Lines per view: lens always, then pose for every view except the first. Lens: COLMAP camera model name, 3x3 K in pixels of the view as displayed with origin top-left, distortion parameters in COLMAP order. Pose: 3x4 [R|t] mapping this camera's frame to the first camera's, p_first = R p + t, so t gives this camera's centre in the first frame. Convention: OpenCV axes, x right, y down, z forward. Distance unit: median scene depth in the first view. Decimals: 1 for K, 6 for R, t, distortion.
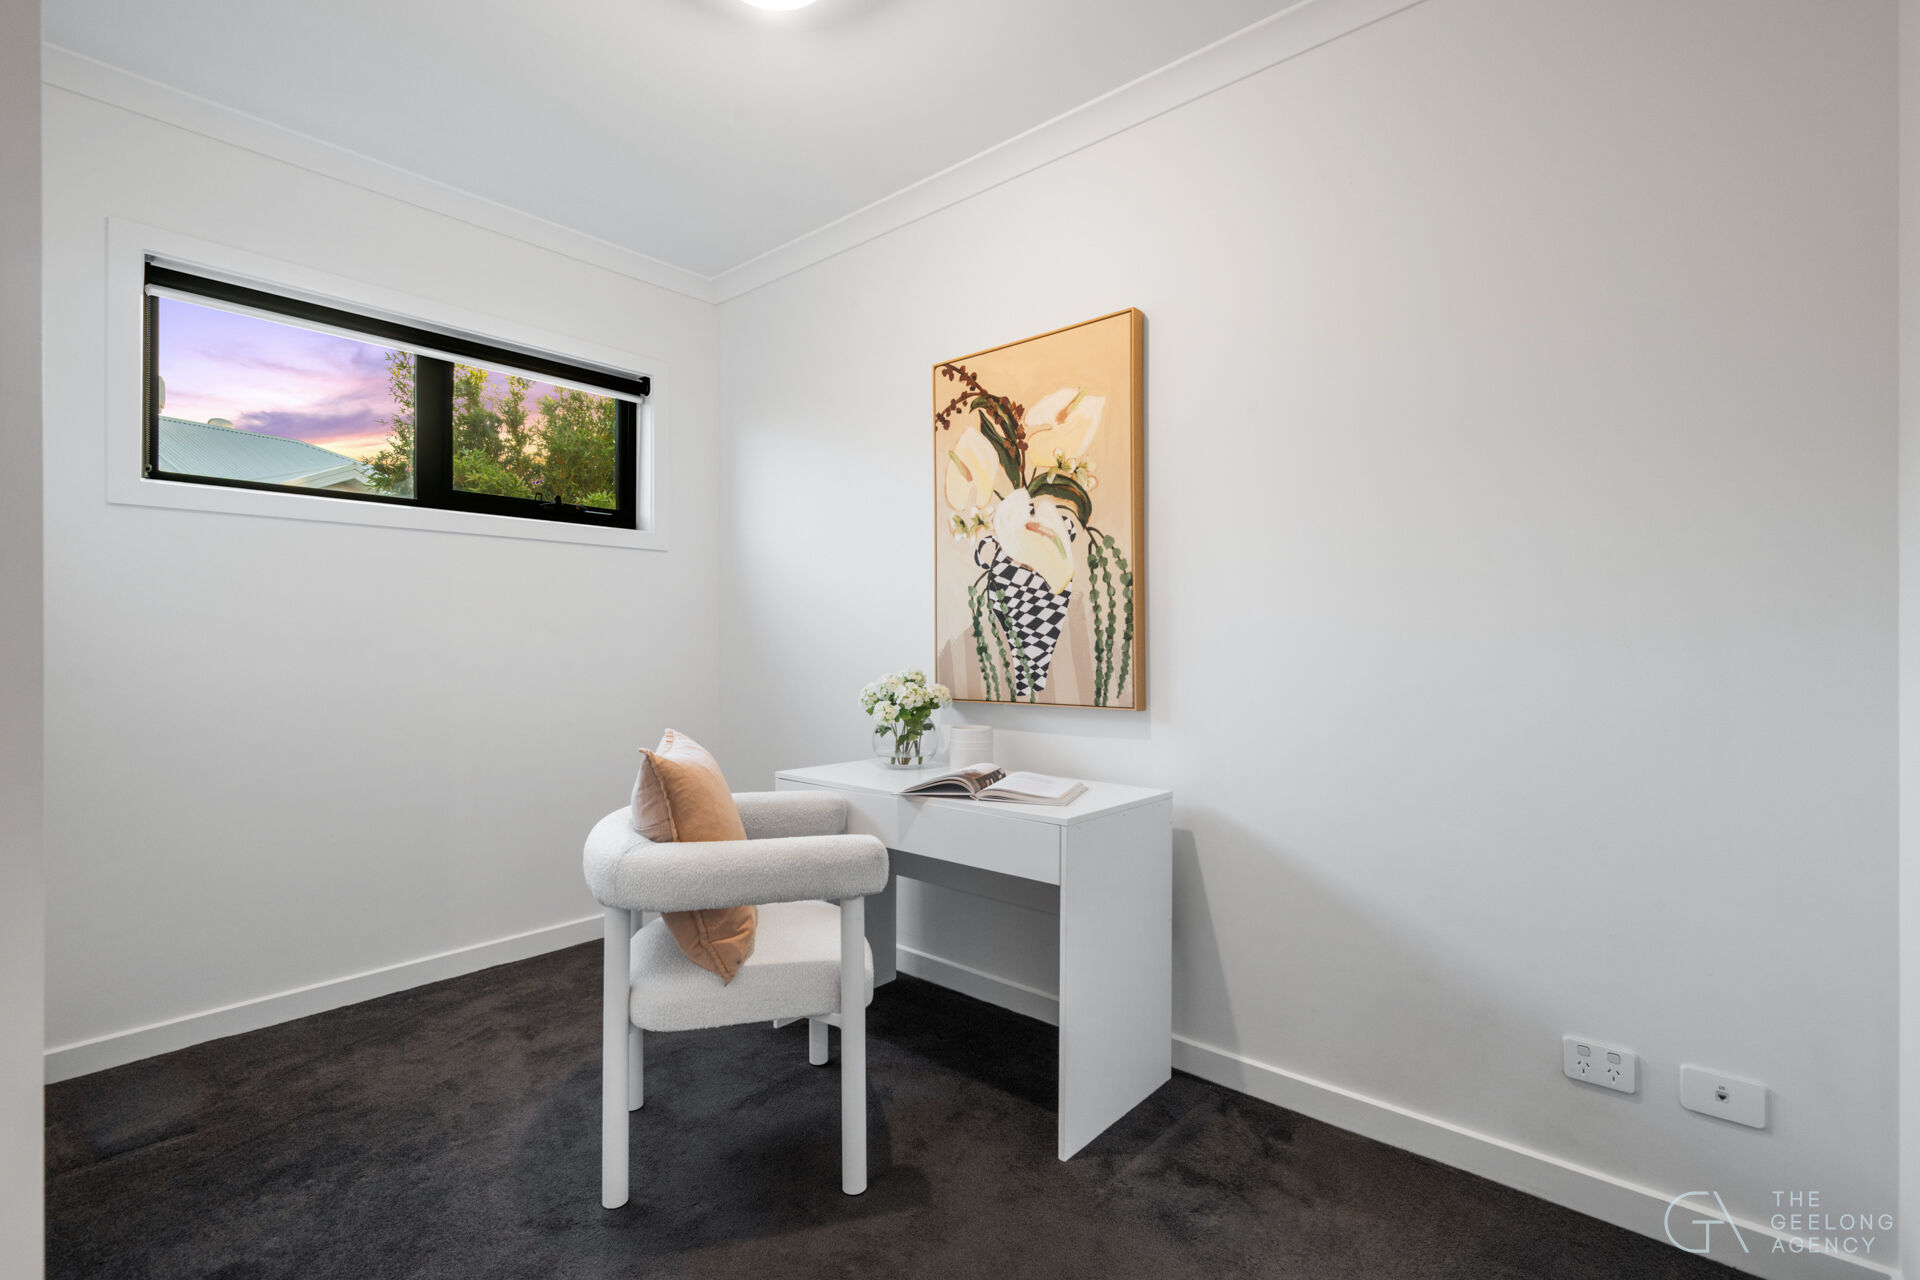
lens RADIAL K [[880.6, 0, 964.3], [0, 880.6, 642.1], [0, 0, 1]] dist [-0.003108, -0.000872]
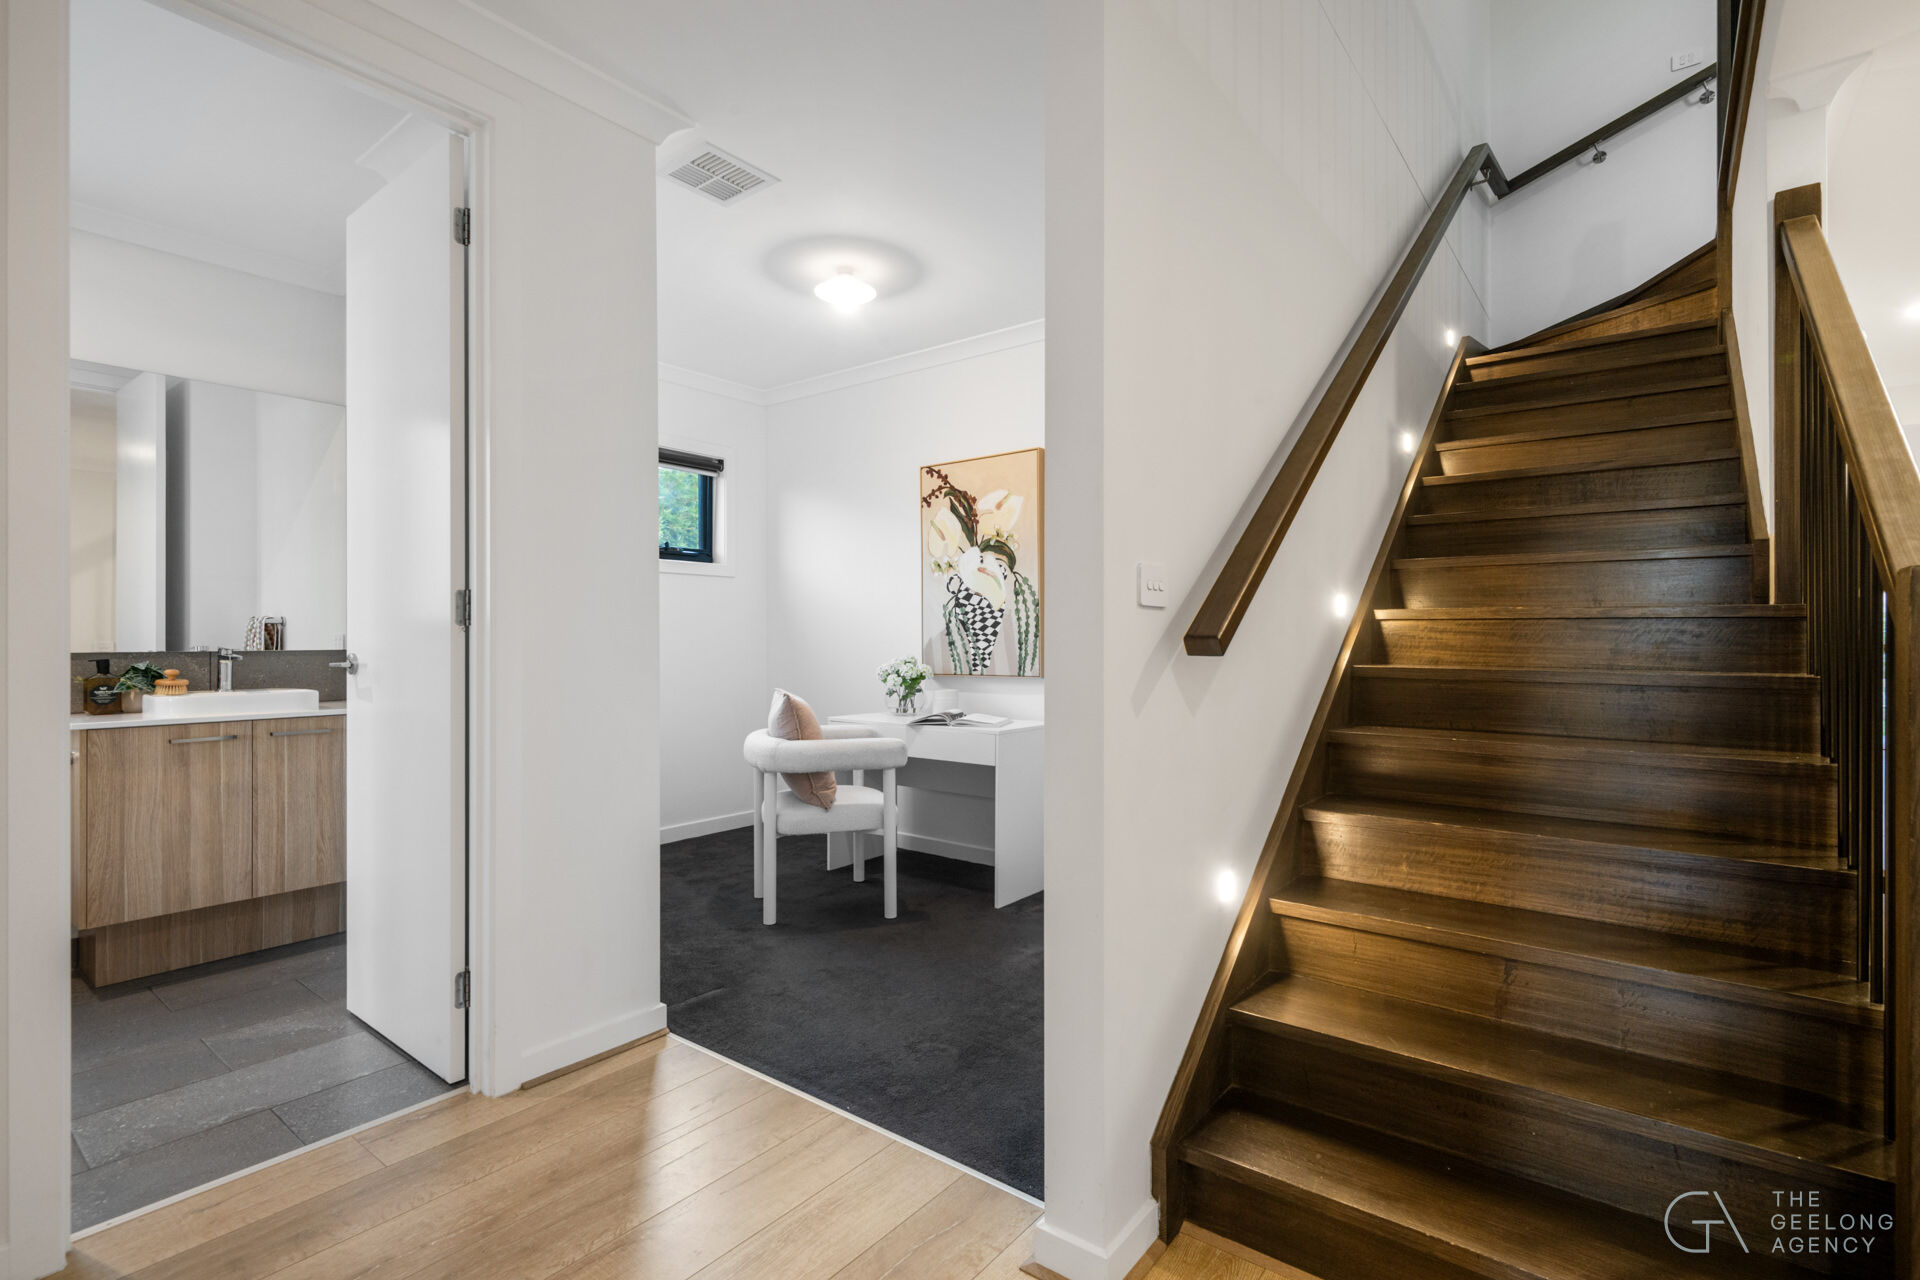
lens RADIAL K [[880.6, 0, 958.9], [0, 880.6, 640.7], [0, 0, 1]] dist [-0.003108, -0.000872]
pose [[0.998999, -0.001610, 0.044694, -0.040843], [0.001599, 0.999999, 0.000281, 0.002934], [-0.044694, -0.000209, 0.999001, -0.664897]]
